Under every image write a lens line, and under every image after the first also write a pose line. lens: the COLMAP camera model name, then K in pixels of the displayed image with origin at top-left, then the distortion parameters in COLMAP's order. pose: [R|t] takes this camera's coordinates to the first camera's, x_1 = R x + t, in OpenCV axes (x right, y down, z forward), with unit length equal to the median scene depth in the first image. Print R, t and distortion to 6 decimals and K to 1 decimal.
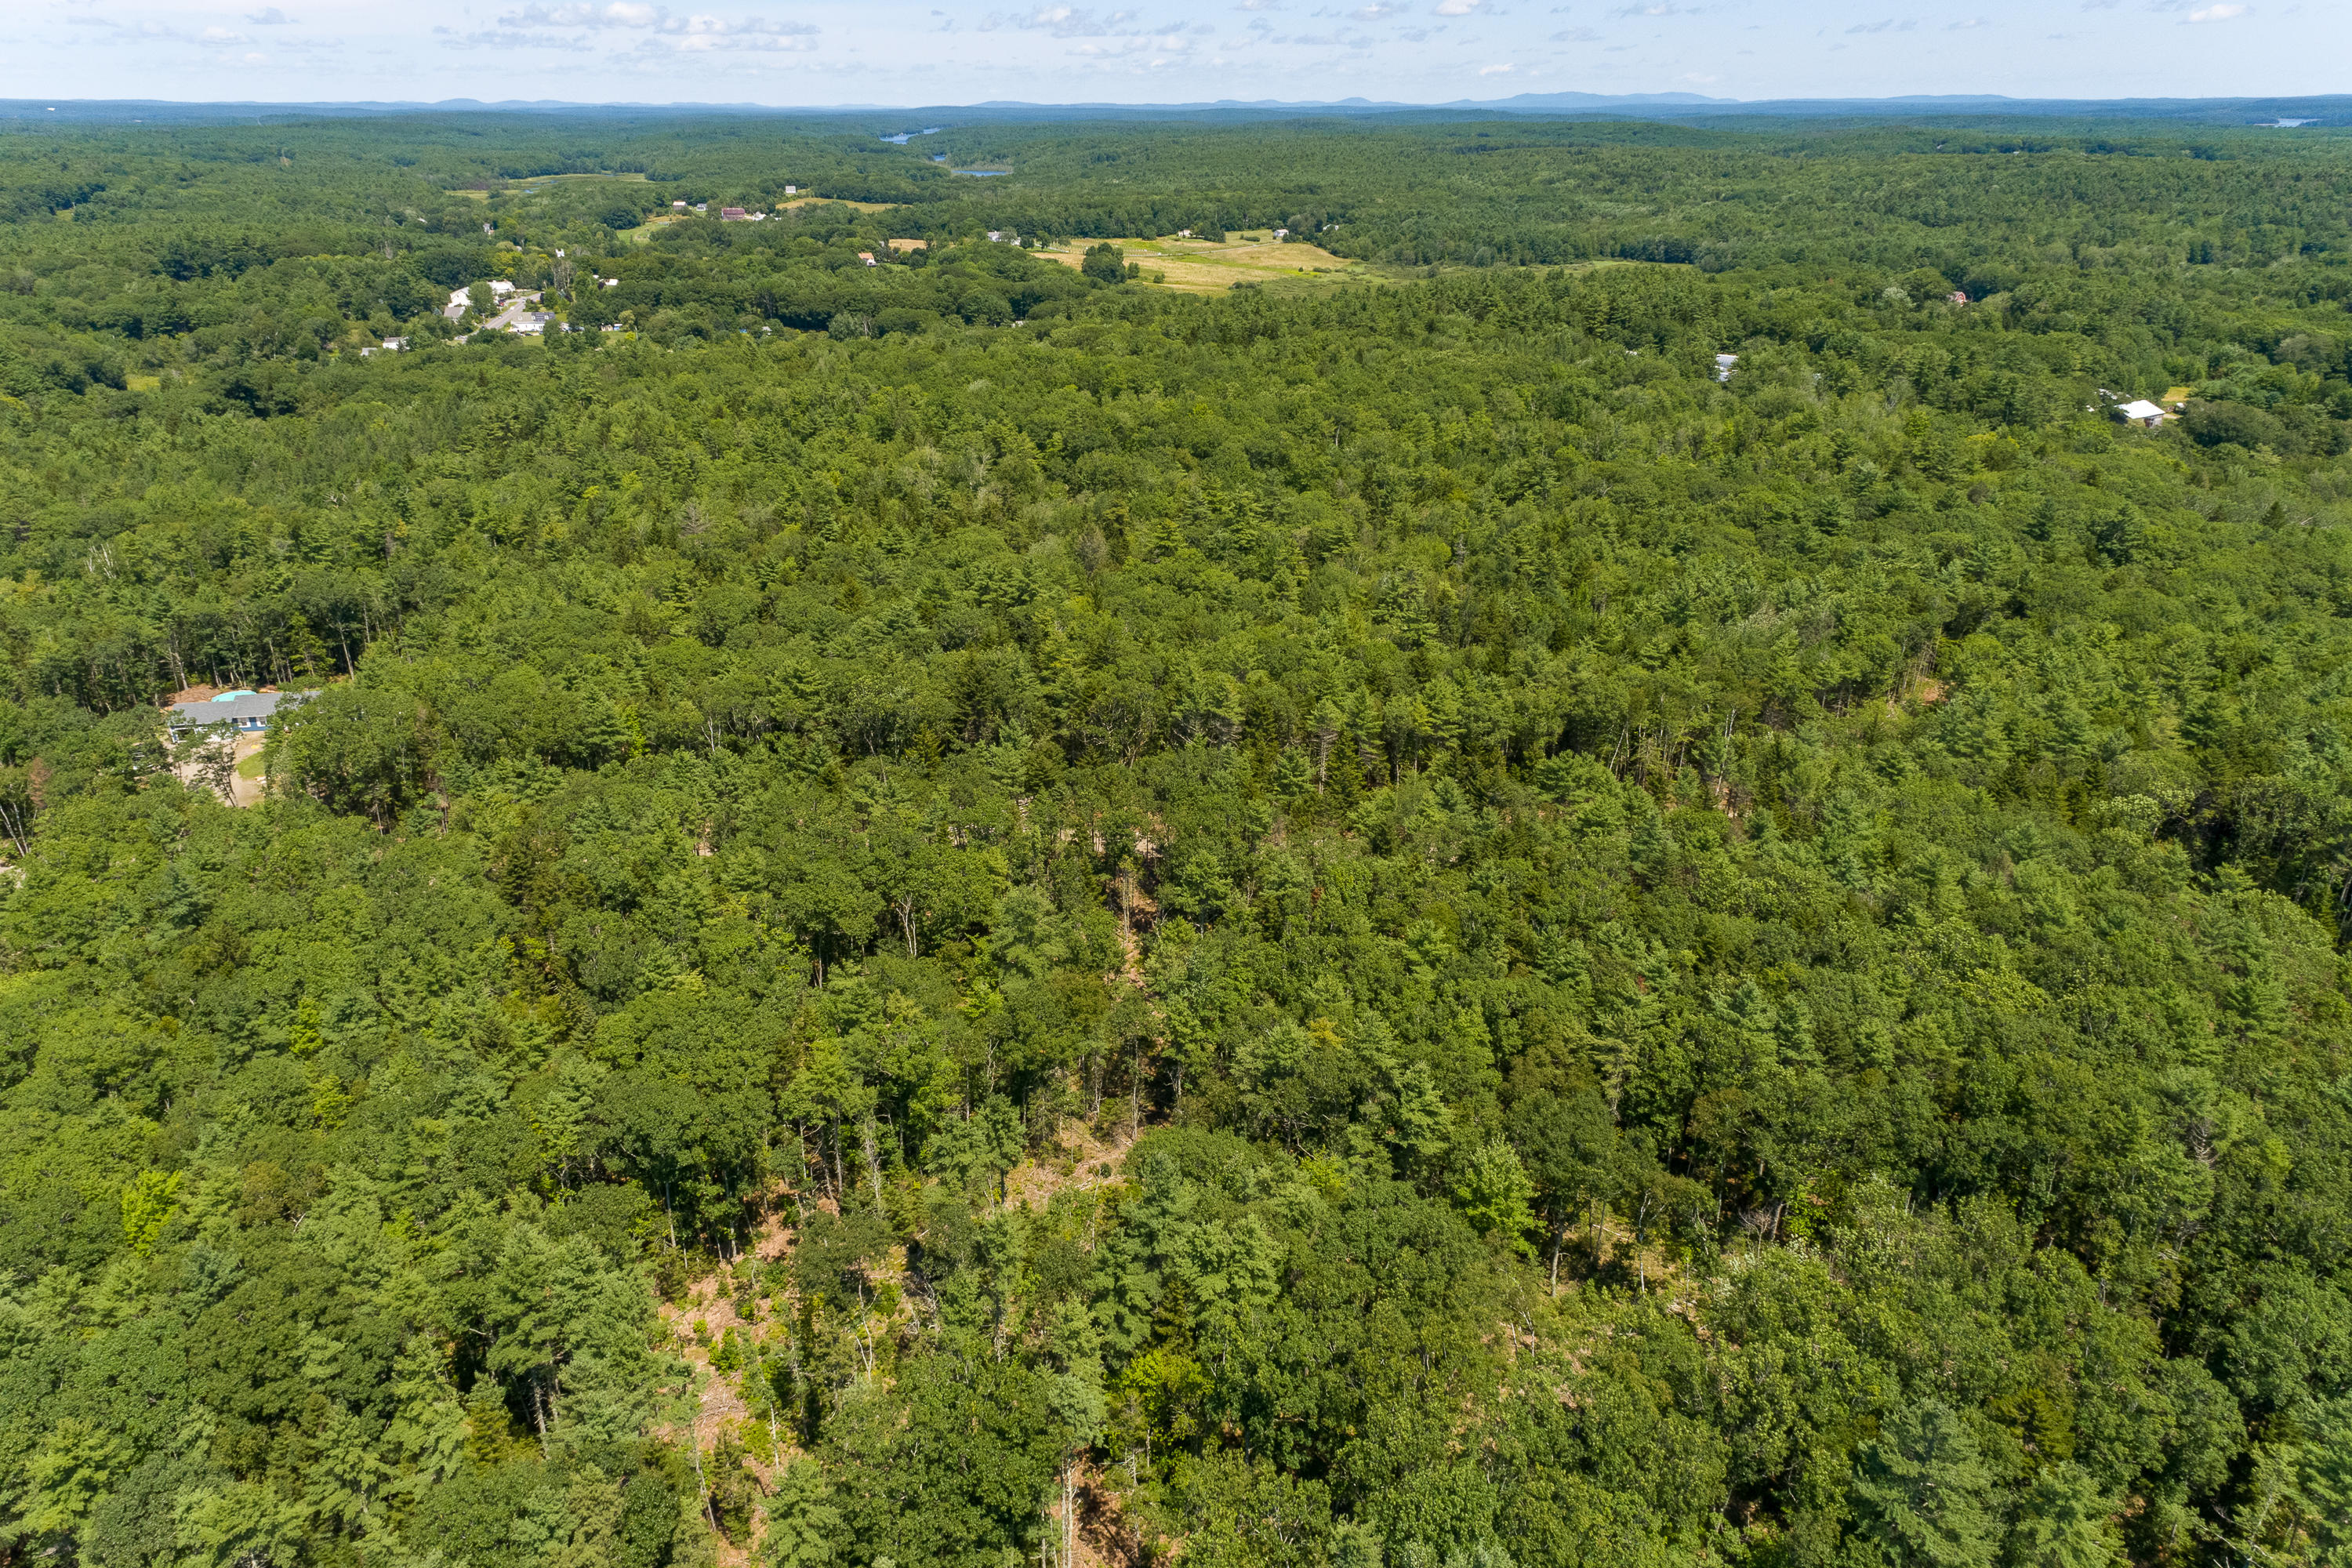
lens RADIAL K [[1576.7, 0, 1178.2], [0, 1576.7, 790.1], [0, 0, 1]] dist [0.026451, 0.014460]
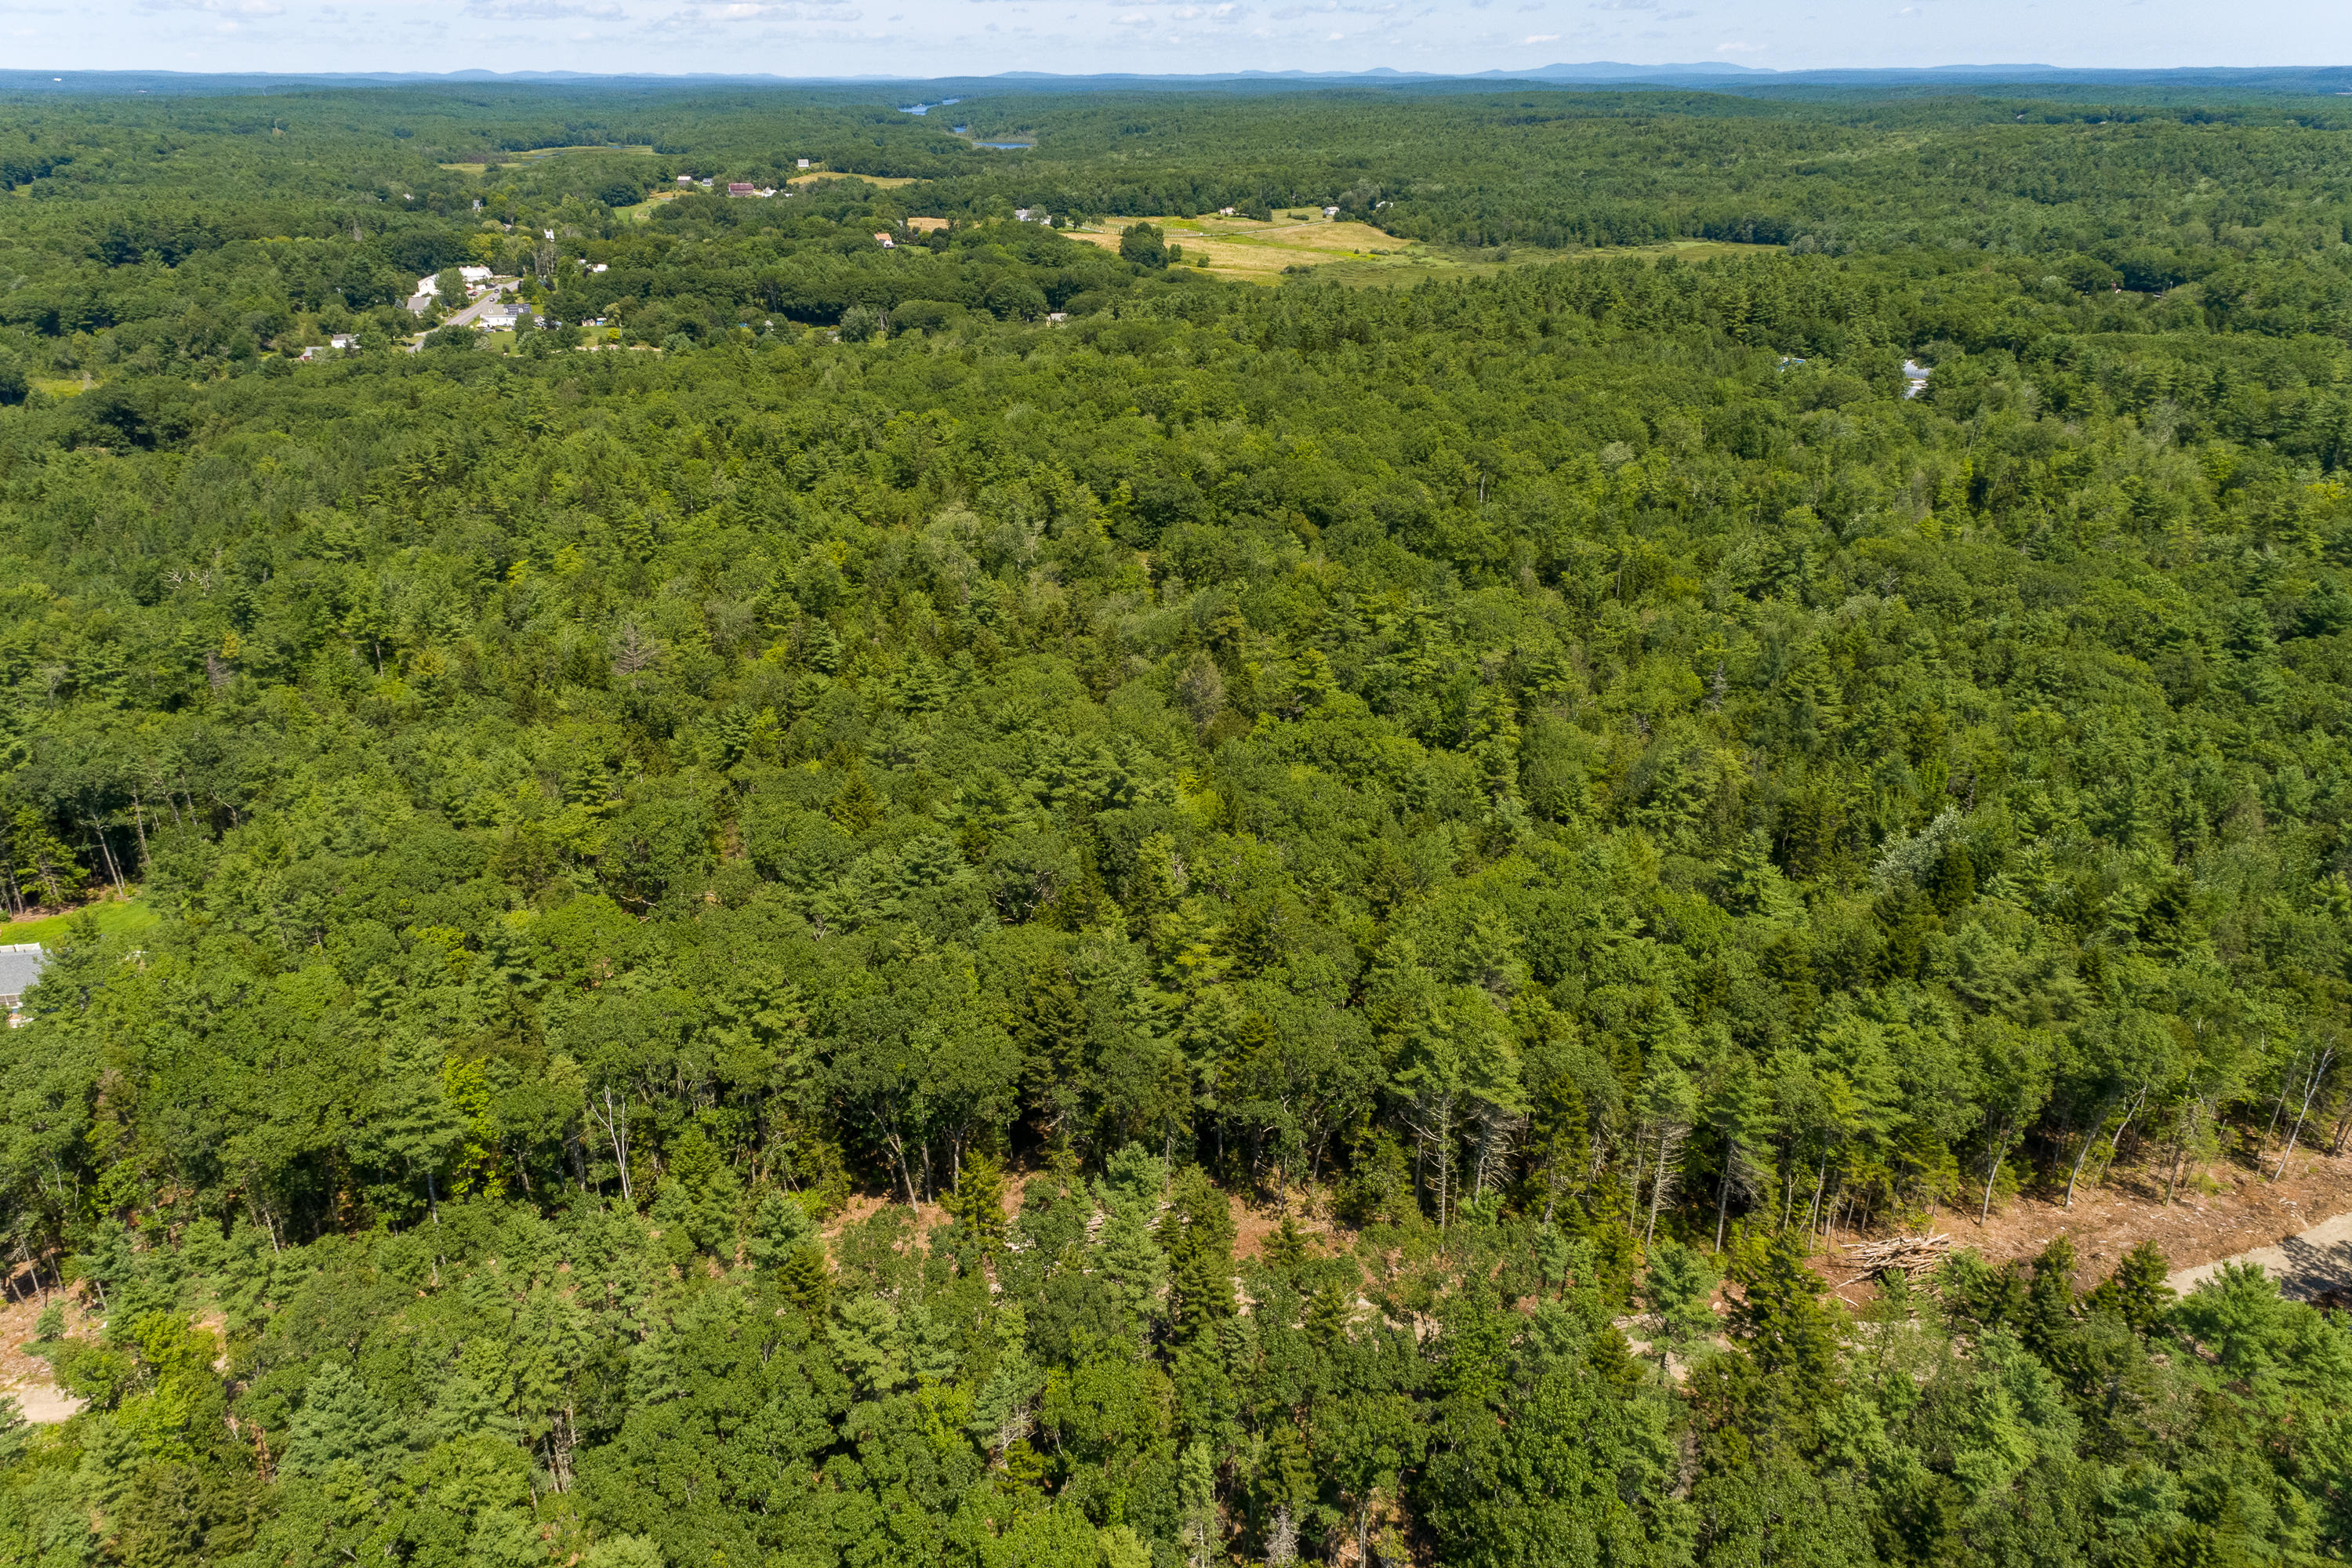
lens RADIAL K [[1576.7, 0, 1173.6], [0, 1576.7, 778.2], [0, 0, 1]] dist [0.026451, 0.014460]
pose [[0.999909, 0.005444, -0.012367, -0.024416], [-0.005336, 0.999947, 0.008778, -0.050258], [0.012414, -0.008711, 0.999885, 0.127122]]
